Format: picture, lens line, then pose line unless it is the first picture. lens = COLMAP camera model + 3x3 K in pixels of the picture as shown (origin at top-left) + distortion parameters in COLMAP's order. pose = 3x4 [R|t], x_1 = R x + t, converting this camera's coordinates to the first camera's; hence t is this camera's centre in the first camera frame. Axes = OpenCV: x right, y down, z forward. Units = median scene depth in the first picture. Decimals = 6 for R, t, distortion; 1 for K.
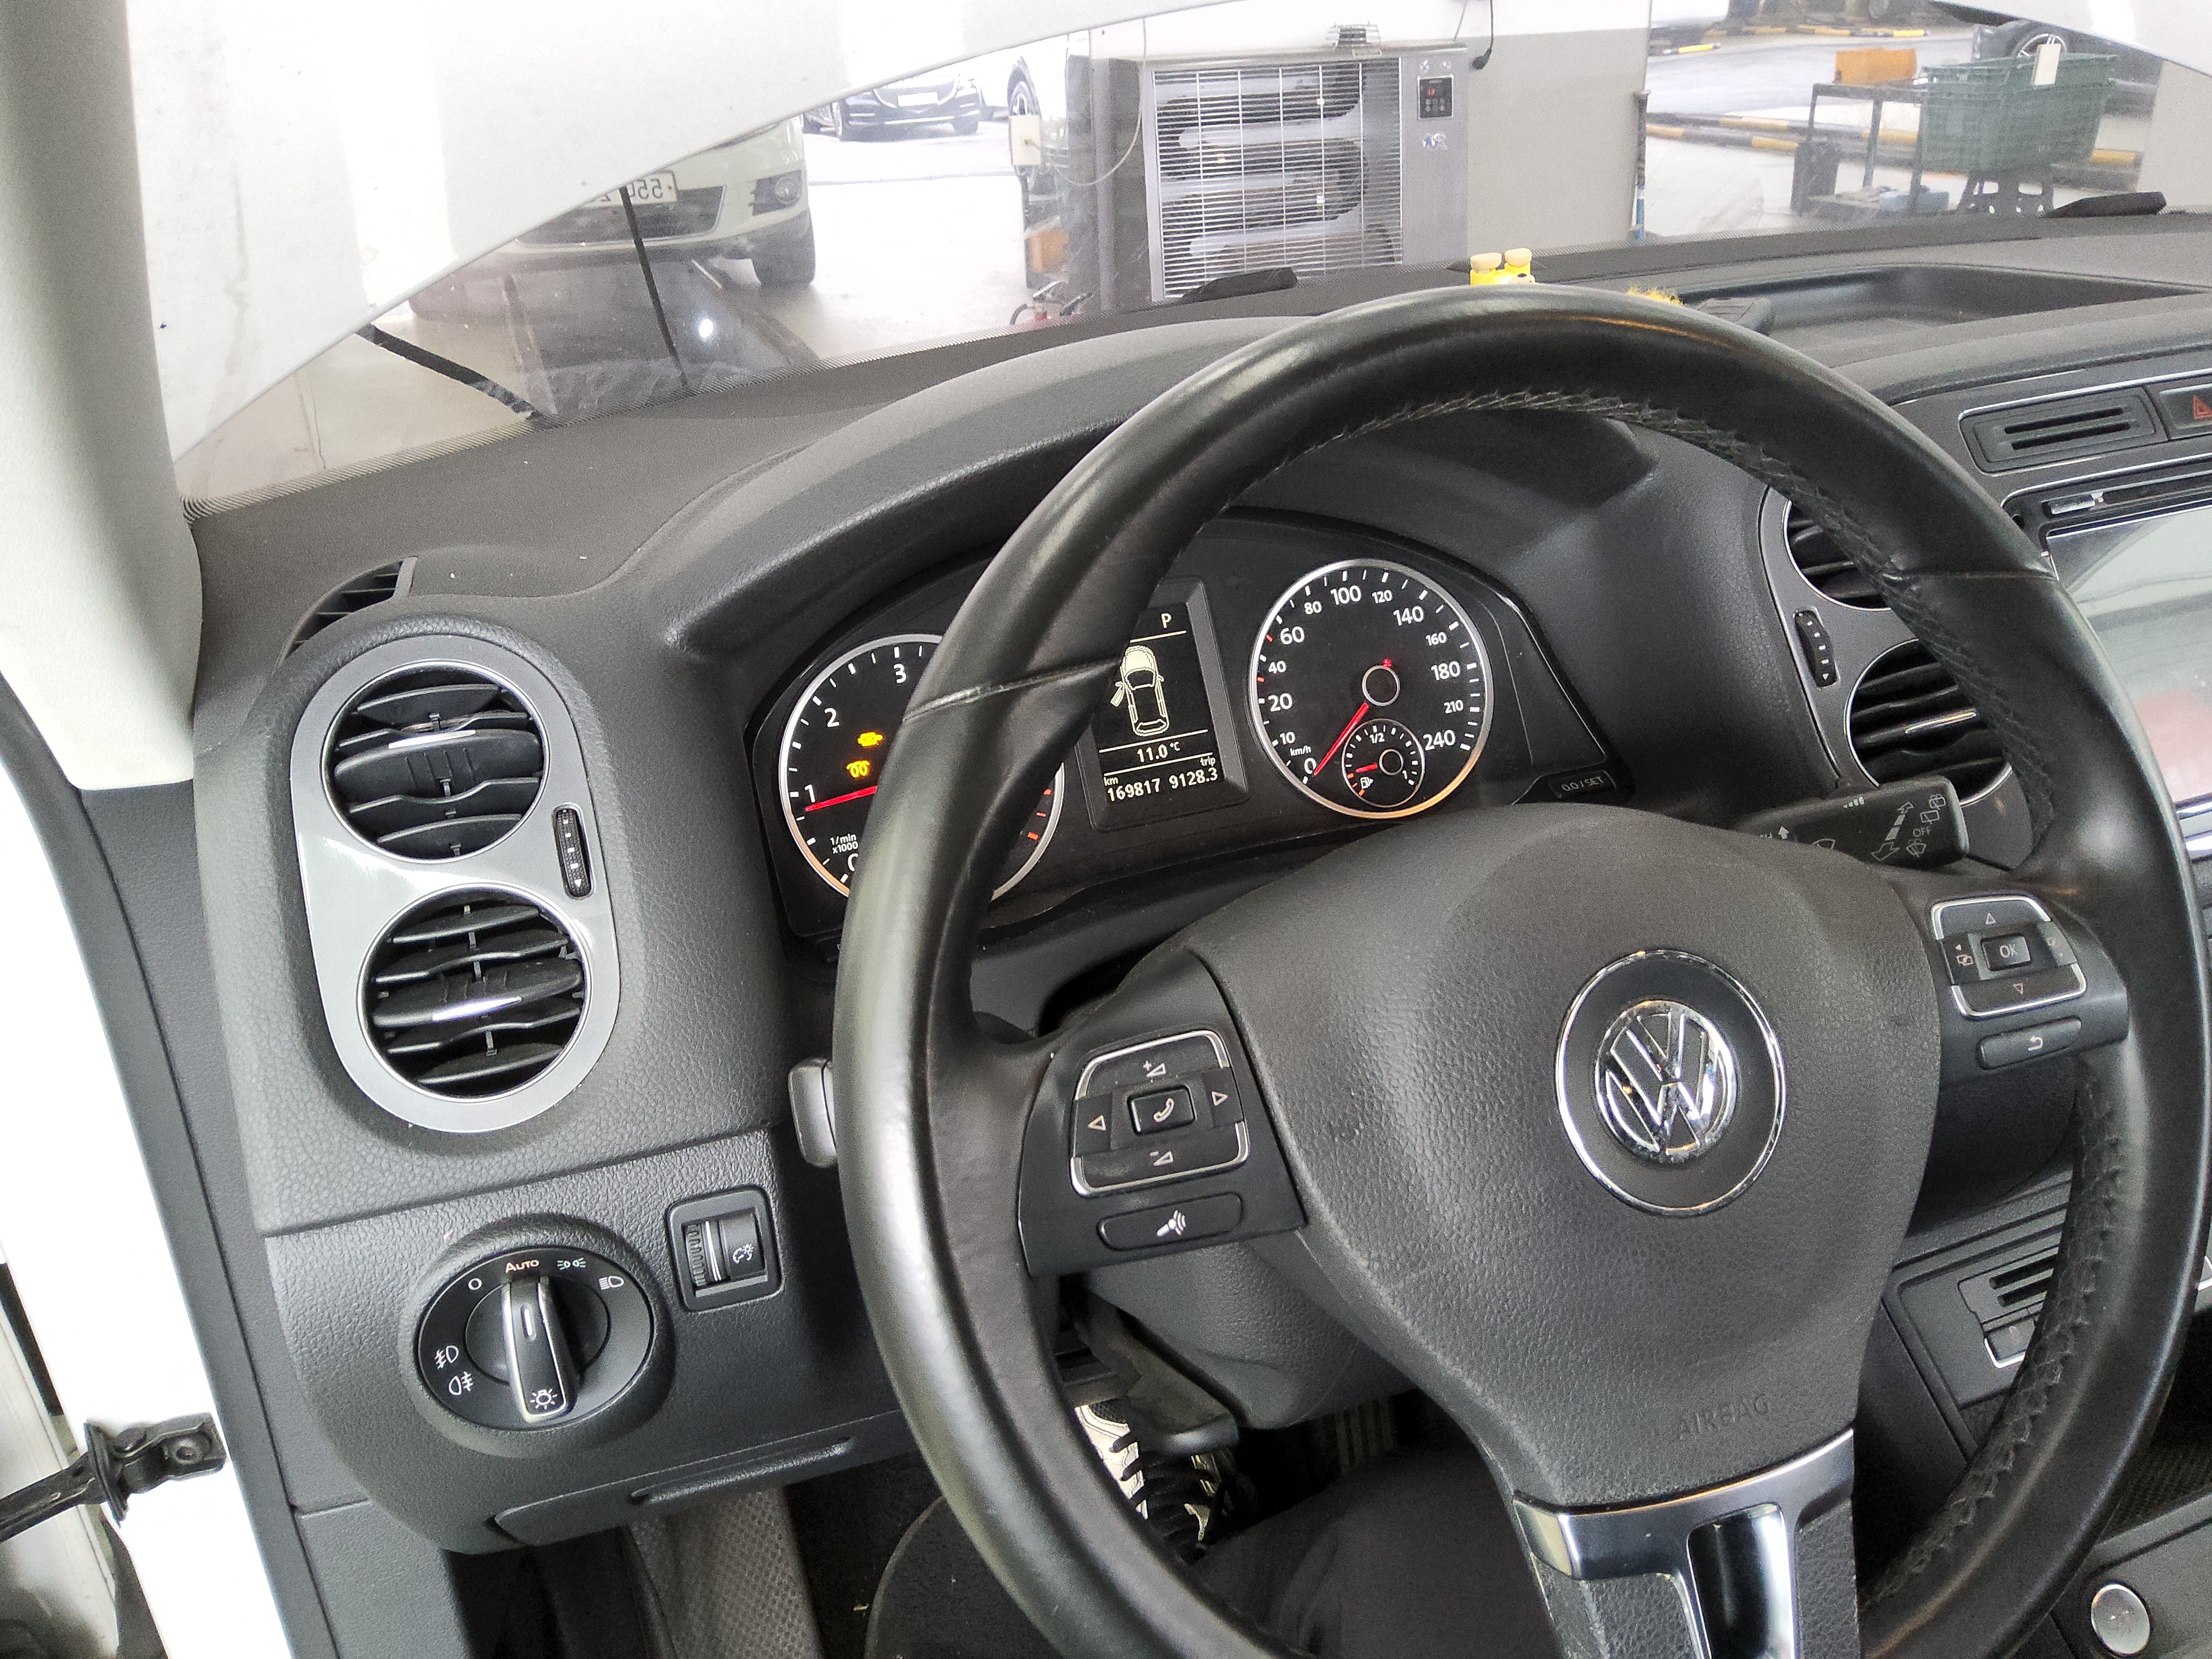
lens RADIAL K [[1670.5, 0, 1119.0], [0, 1670.5, 831.2], [0, 0, 1]] dist [0.111909, -0.195115]
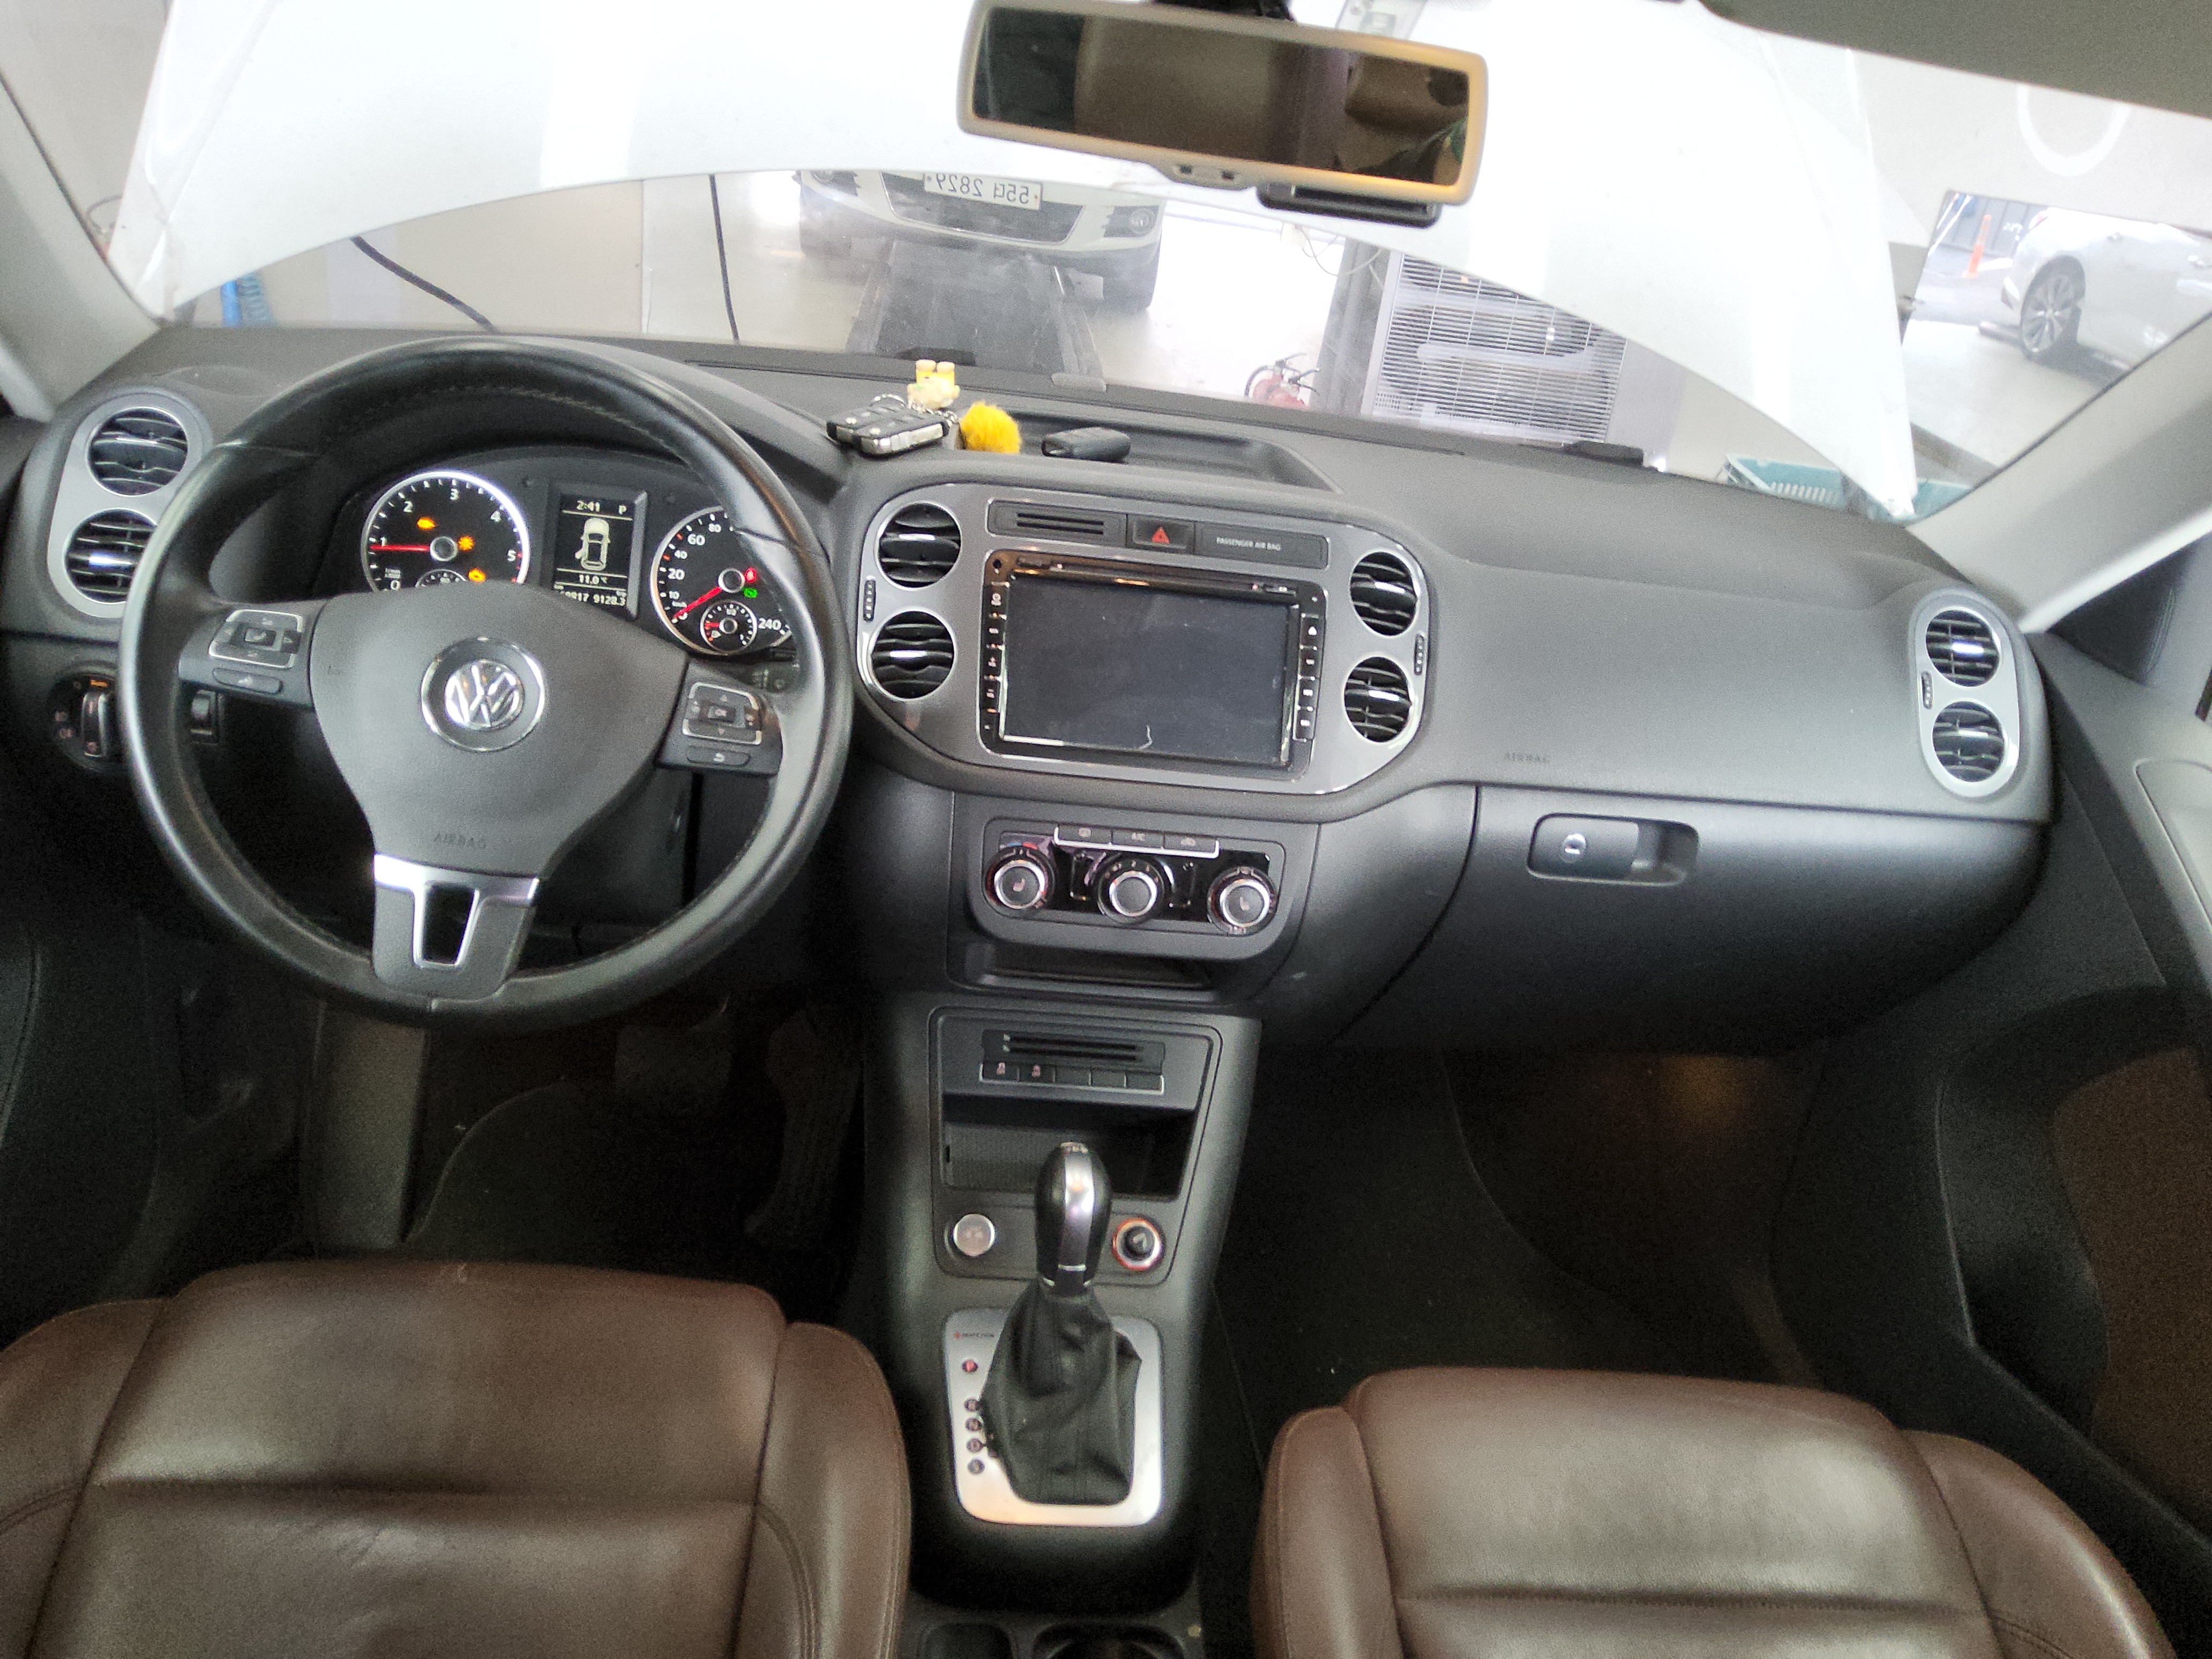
lens RADIAL K [[1670.5, 0, 1119.0], [0, 1670.5, 831.2], [0, 0, 1]] dist [0.111909, -0.195115]
pose [[0.944645, 0.279752, -0.171419, 0.915672], [-0.284006, 0.958822, -0.000305, 0.048857], [0.164275, 0.048972, 0.985198, -0.635585]]
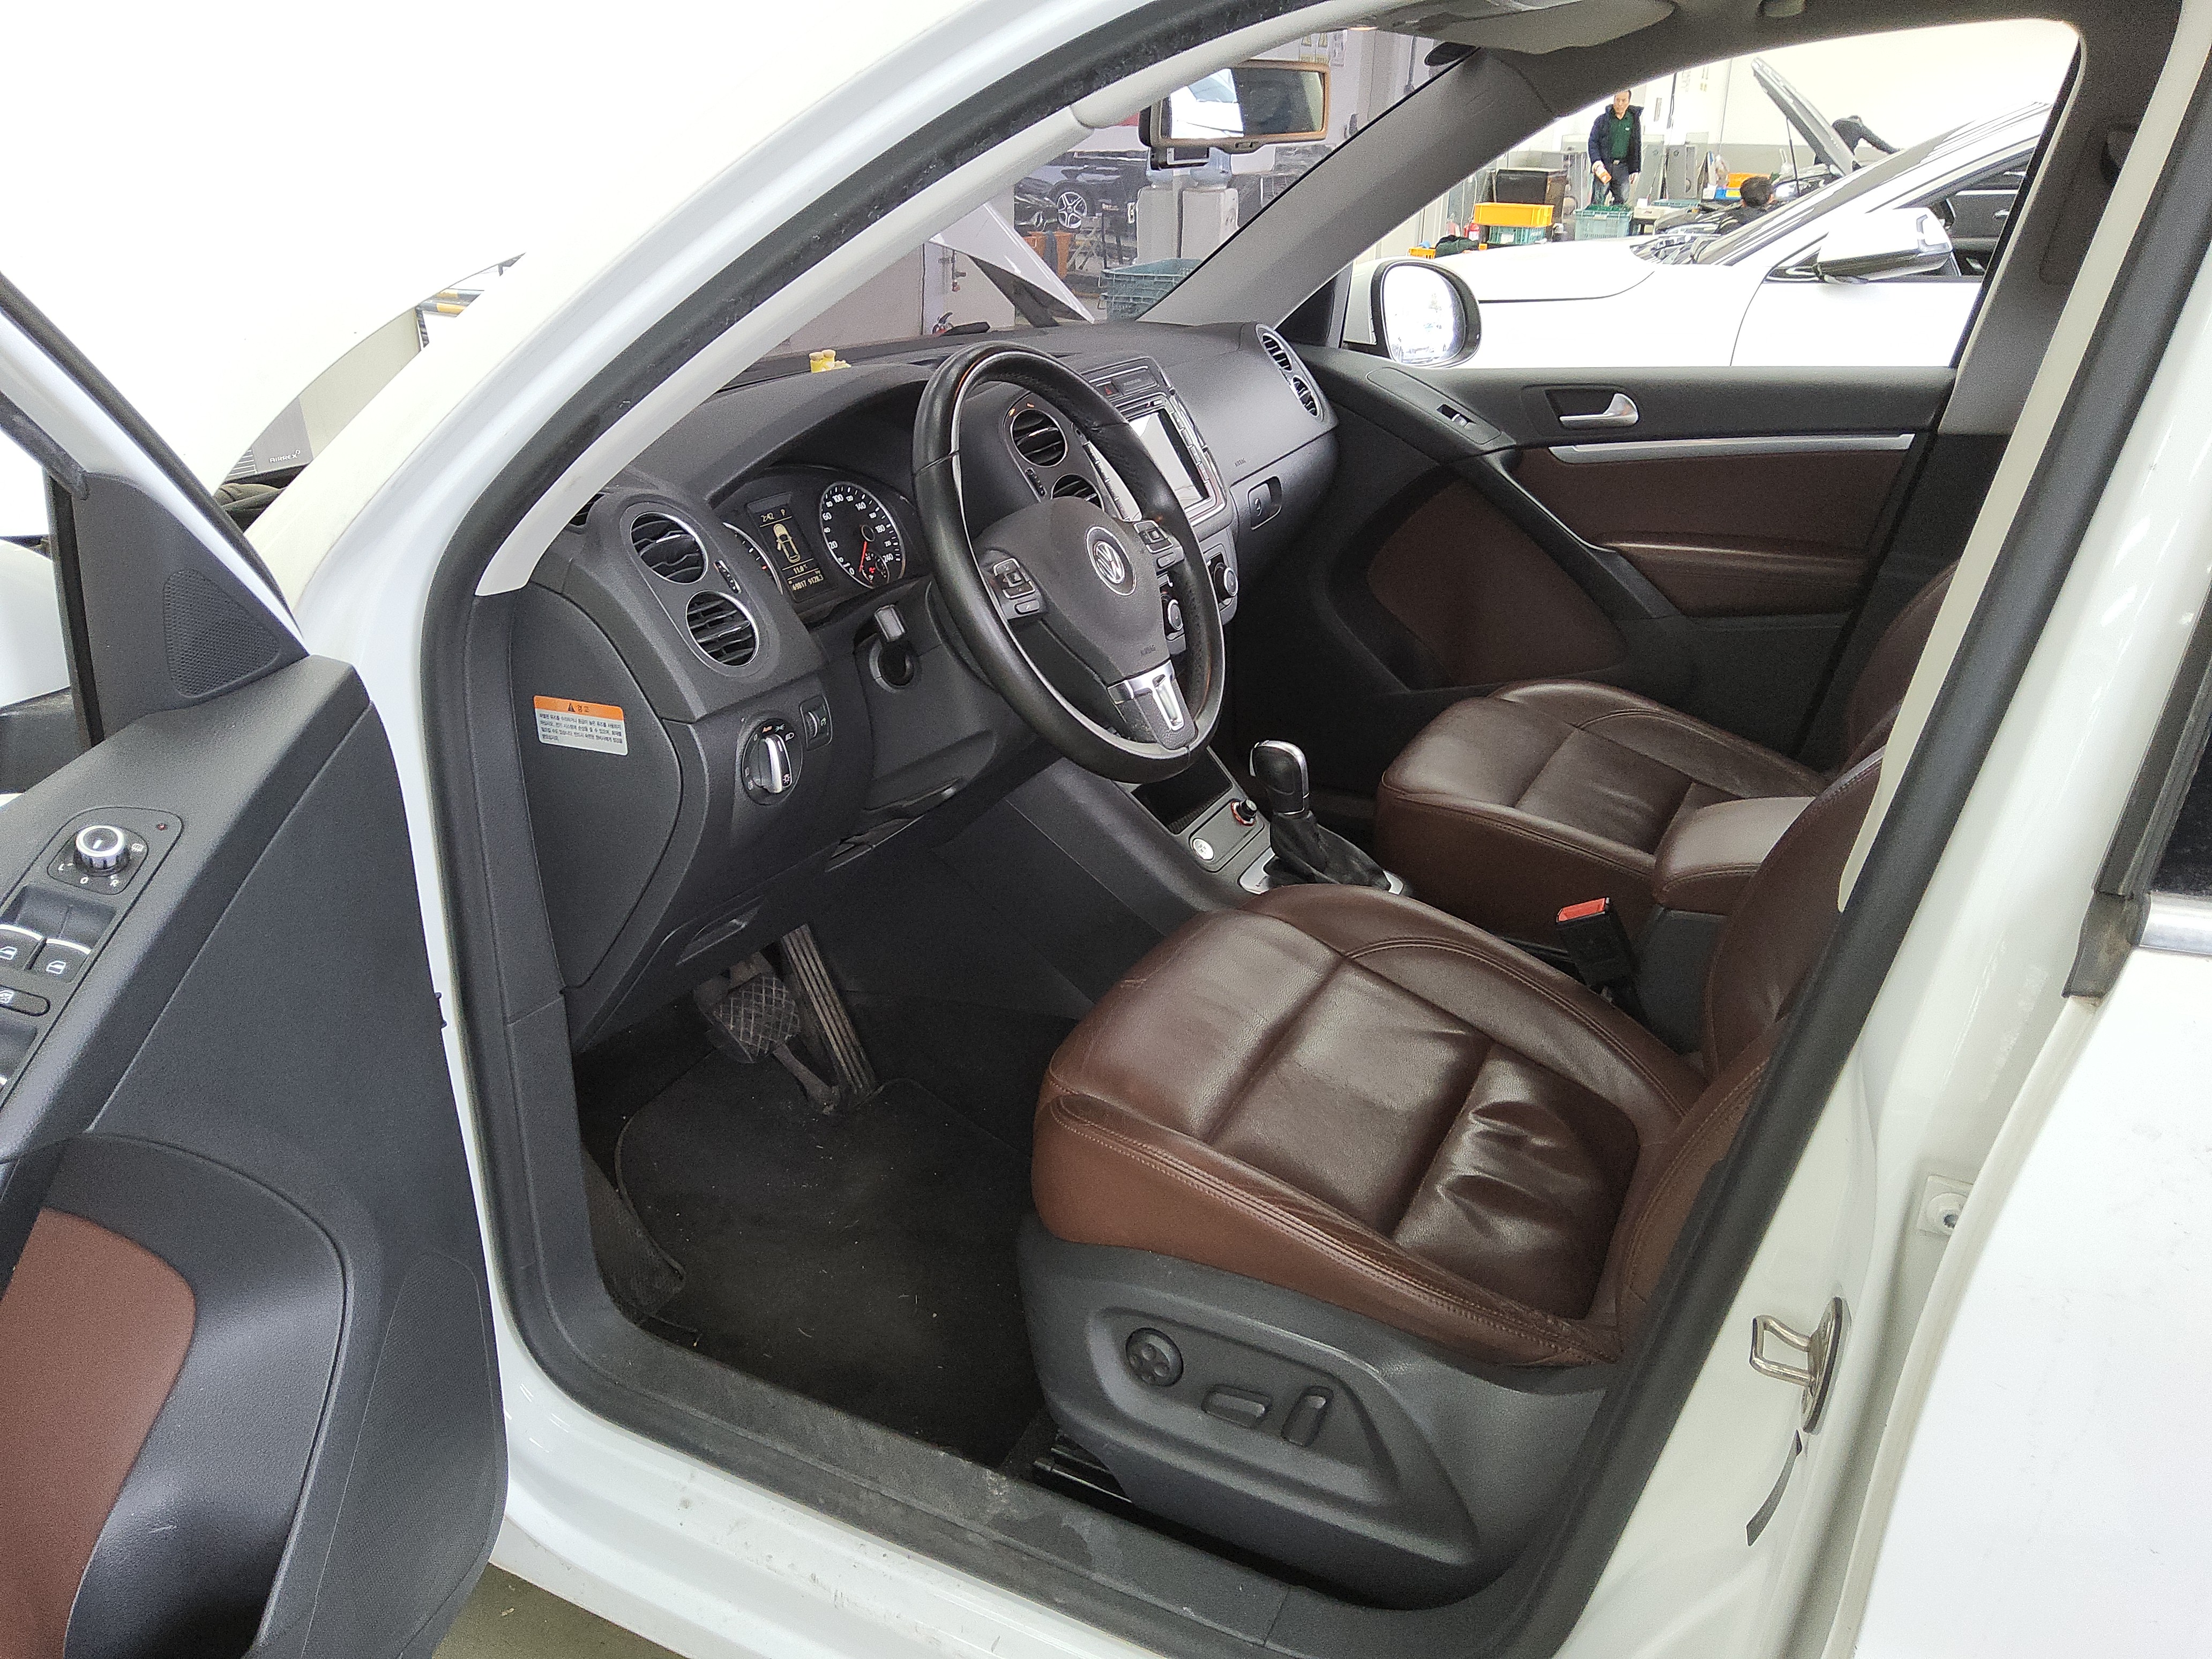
lens RADIAL K [[1670.5, 0, 1119.0], [0, 1670.5, 831.2], [0, 0, 1]] dist [0.111909, -0.195115]
pose [[0.728929, -0.224906, 0.646591, -1.178867], [0.284174, 0.958683, 0.013101, 0.373787], [-0.622822, 0.174194, 0.762725, -0.894332]]
